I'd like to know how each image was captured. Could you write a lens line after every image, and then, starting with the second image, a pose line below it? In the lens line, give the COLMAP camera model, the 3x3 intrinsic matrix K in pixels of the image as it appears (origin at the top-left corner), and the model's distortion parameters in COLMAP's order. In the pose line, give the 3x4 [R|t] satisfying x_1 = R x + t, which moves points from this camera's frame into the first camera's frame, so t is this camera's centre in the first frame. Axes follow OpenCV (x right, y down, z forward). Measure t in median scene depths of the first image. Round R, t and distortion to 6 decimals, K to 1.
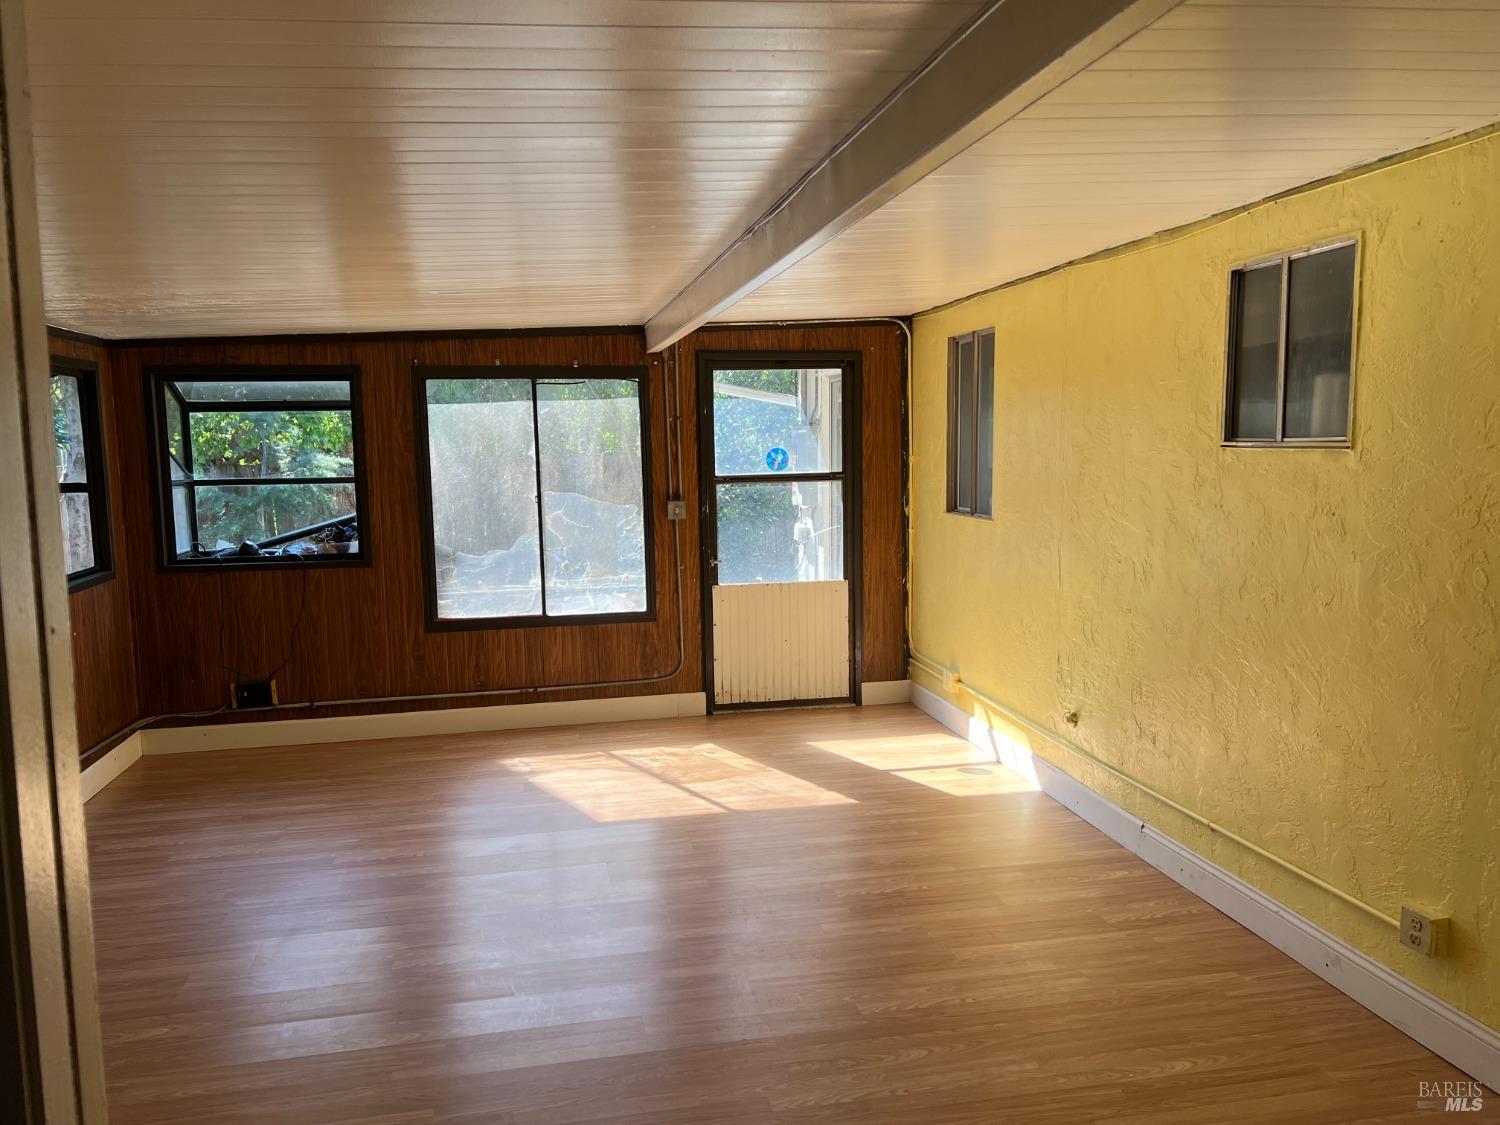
lens RADIAL K [[1128.2, 0, 750.0], [0, 1128.2, 562.5], [0, 0, 1]] dist [0.124754, -0.326042]
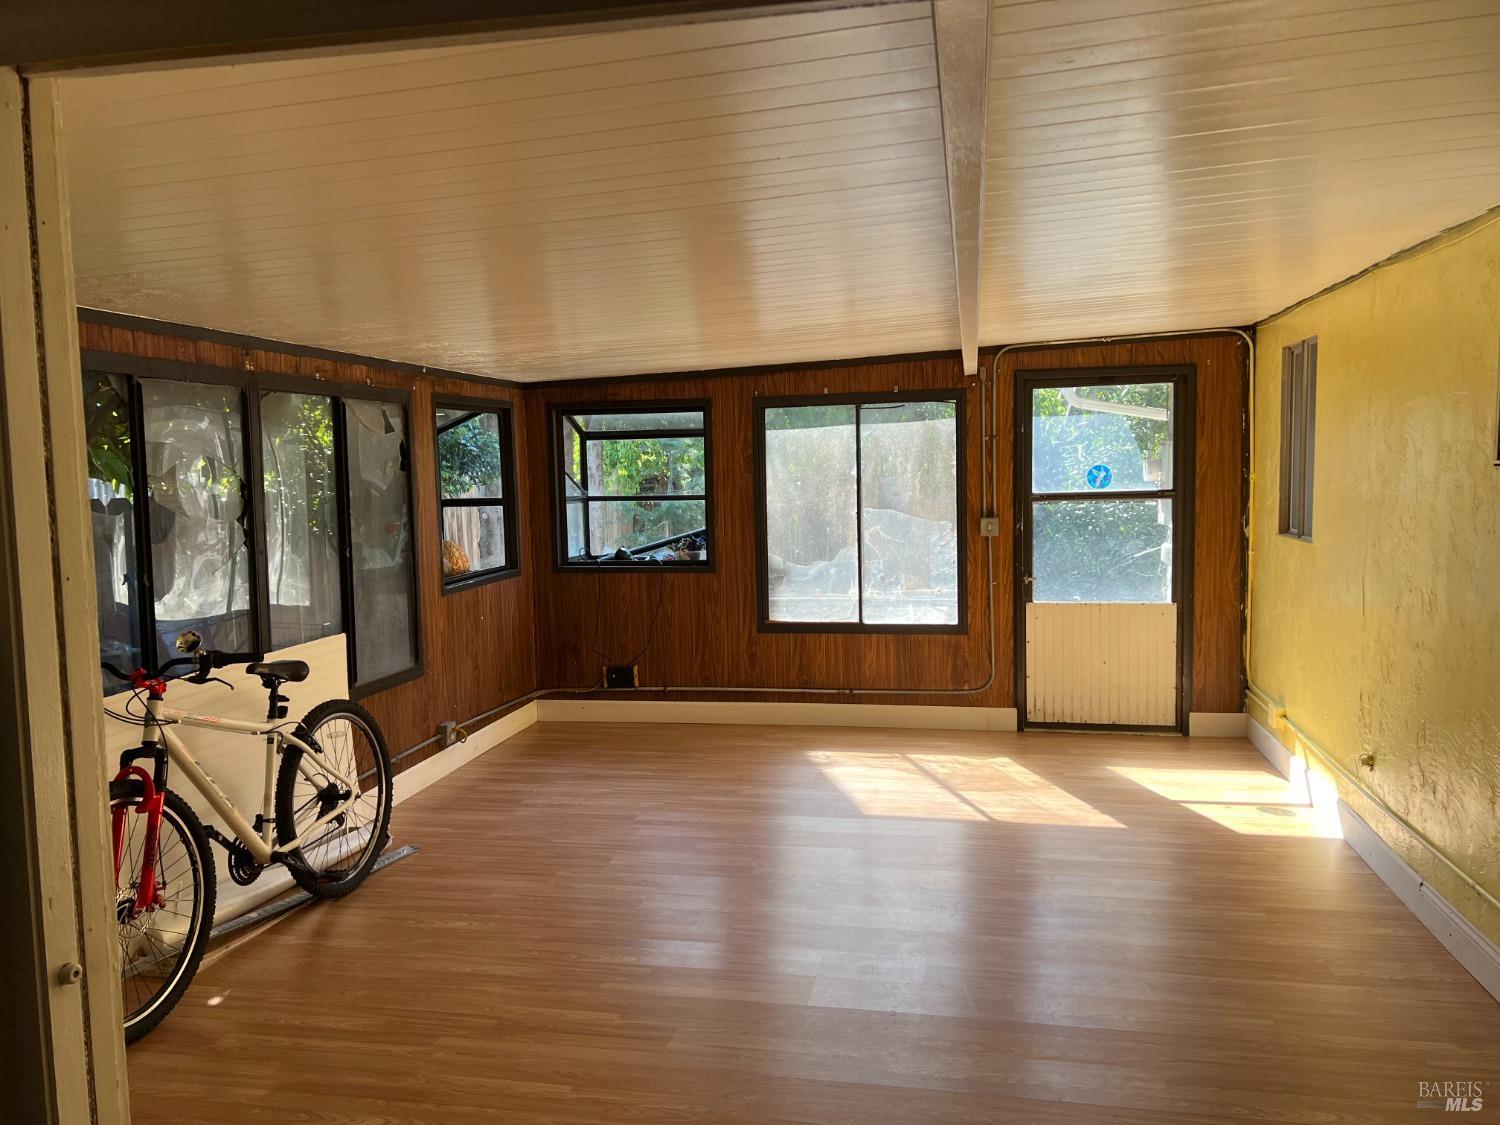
lens RADIAL K [[1127.8, 0, 720.1], [0, 1127.8, 556.0], [0, 0, 1]] dist [0.032073, -0.094578]
pose [[0.910278, 0.025742, -0.413196, 0.140073], [-0.033930, 0.999346, -0.012491, 0.000919], [0.412604, 0.025390, 0.910557, -0.031542]]
